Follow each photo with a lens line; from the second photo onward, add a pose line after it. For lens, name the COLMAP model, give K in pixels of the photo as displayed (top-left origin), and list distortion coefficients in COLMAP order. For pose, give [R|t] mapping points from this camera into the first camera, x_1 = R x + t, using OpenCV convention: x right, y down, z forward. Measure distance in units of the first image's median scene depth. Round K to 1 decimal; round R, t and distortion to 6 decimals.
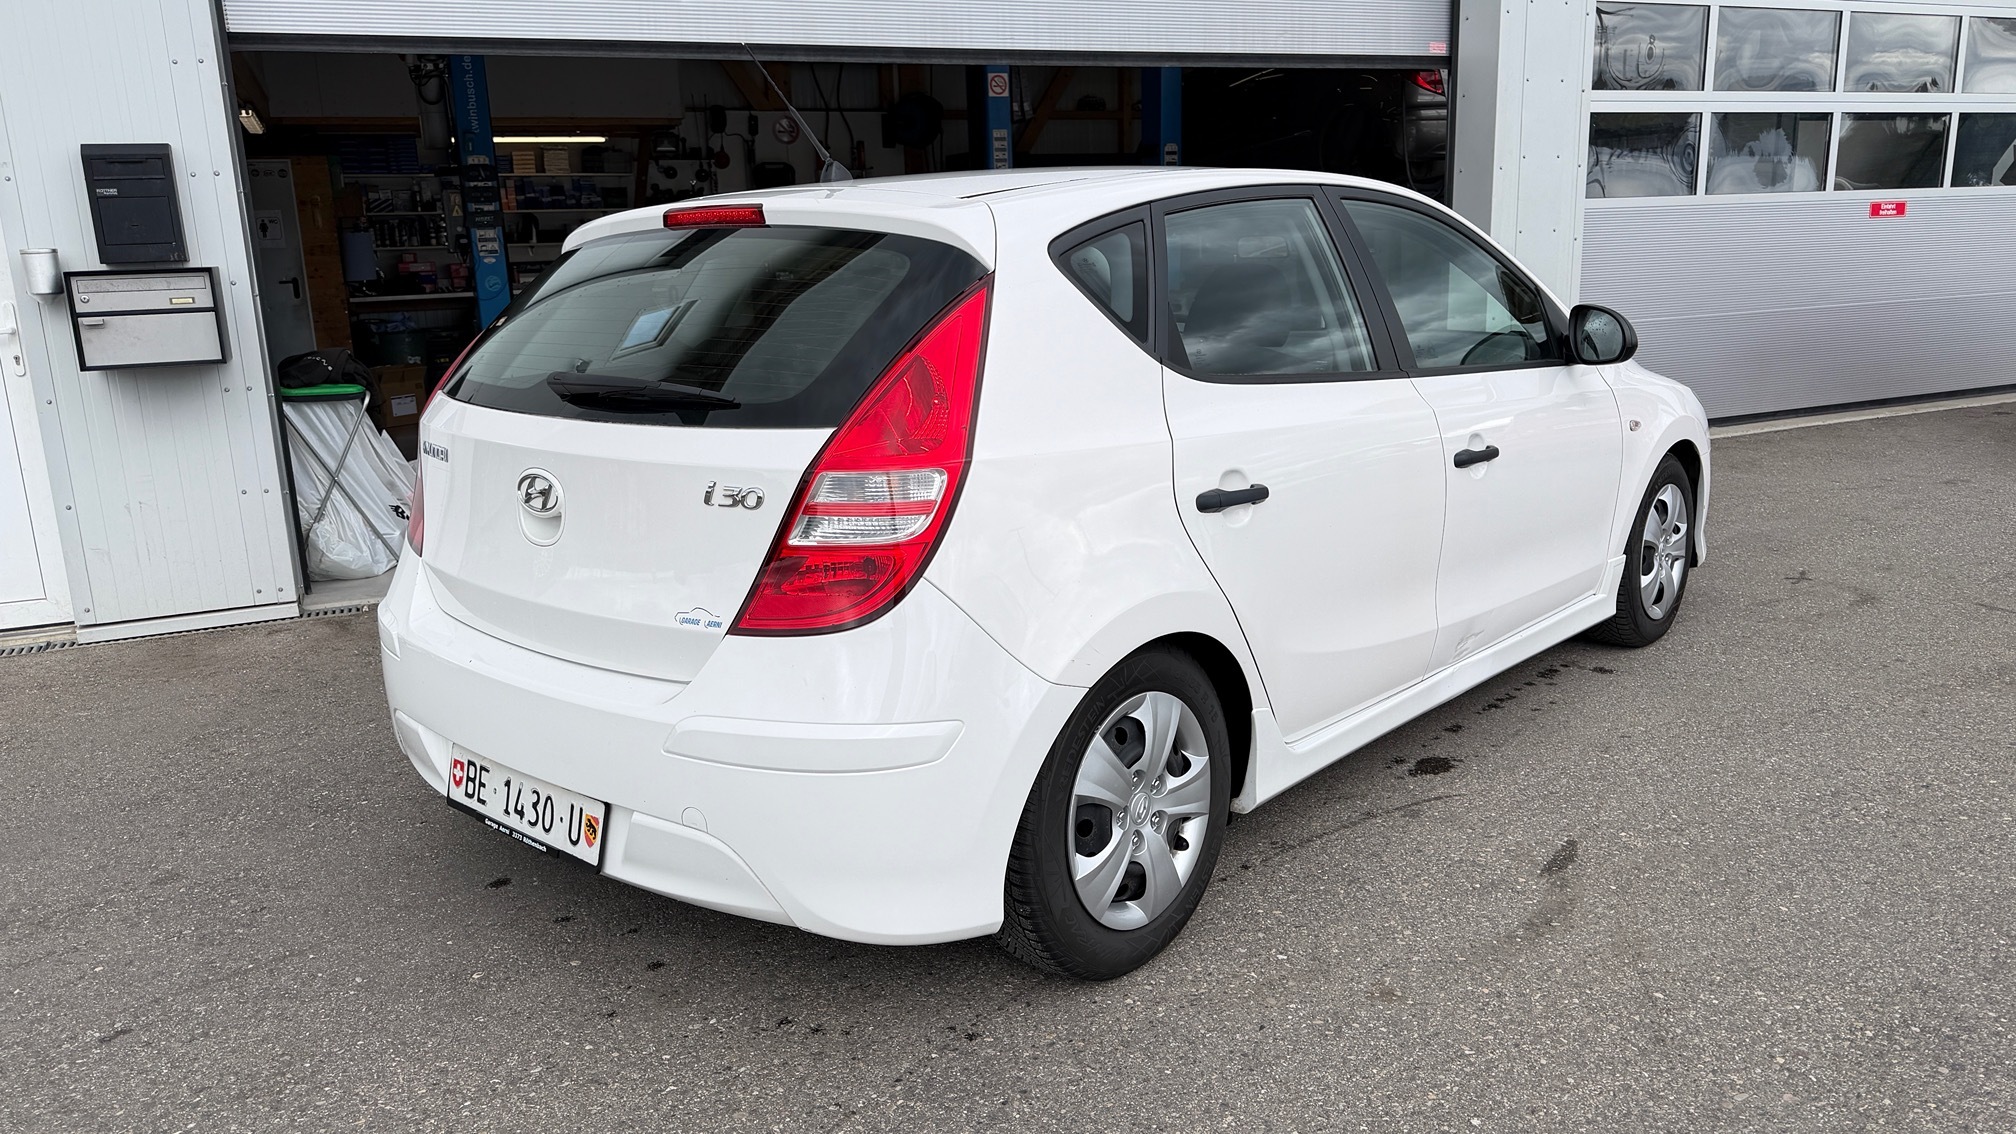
lens RADIAL K [[1392.2, 0, 1008.0], [0, 1392.2, 567.0], [0, 0, 1]] dist [0.080076, -0.122402]
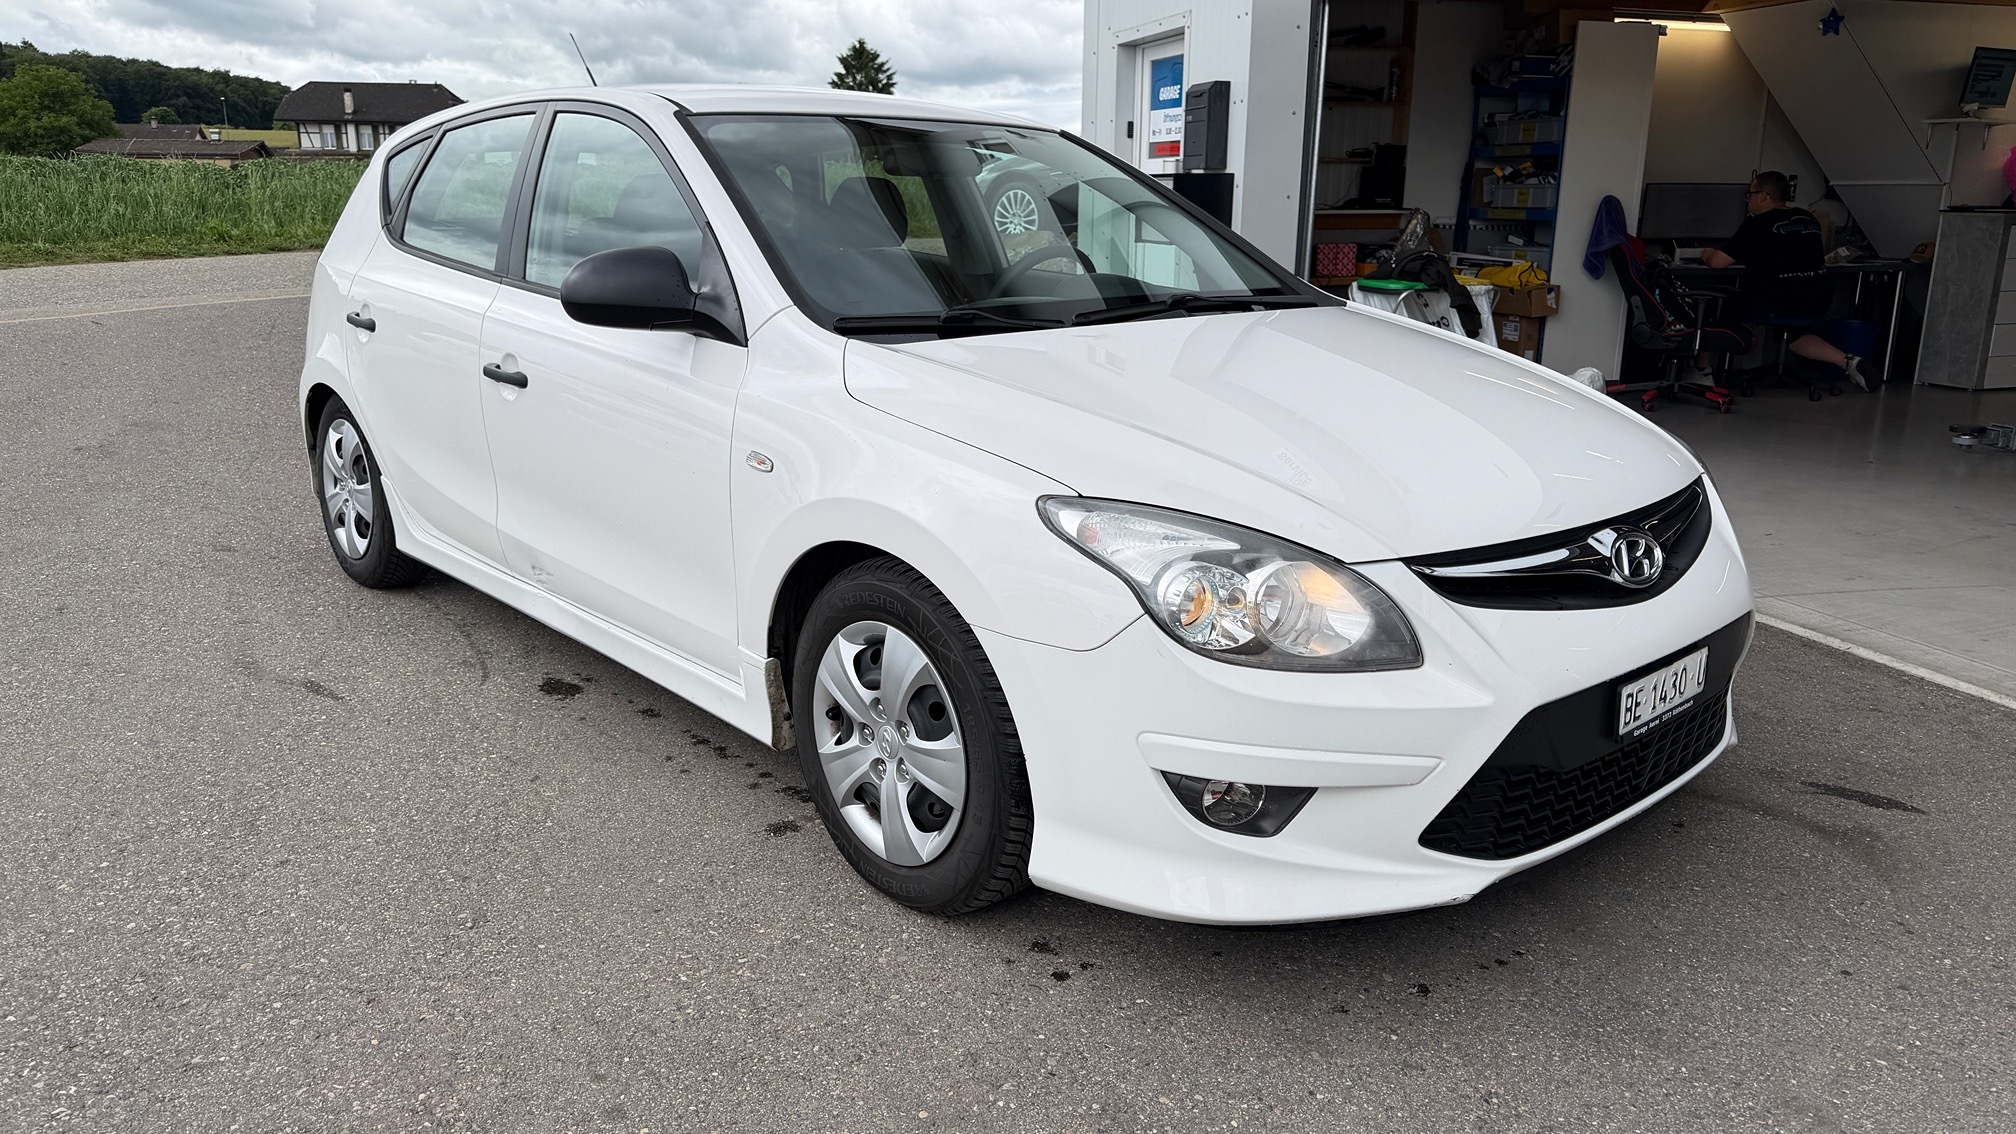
lens RADIAL K [[1392.2, 0, 1008.0], [0, 1392.2, 567.0], [0, 0, 1]] dist [0.080076, -0.122402]
pose [[-0.101446, 0.272955, -0.956663, 1.208992], [-0.221301, 0.931338, 0.289196, -0.300235], [0.969915, 0.241049, -0.034075, 1.327640]]
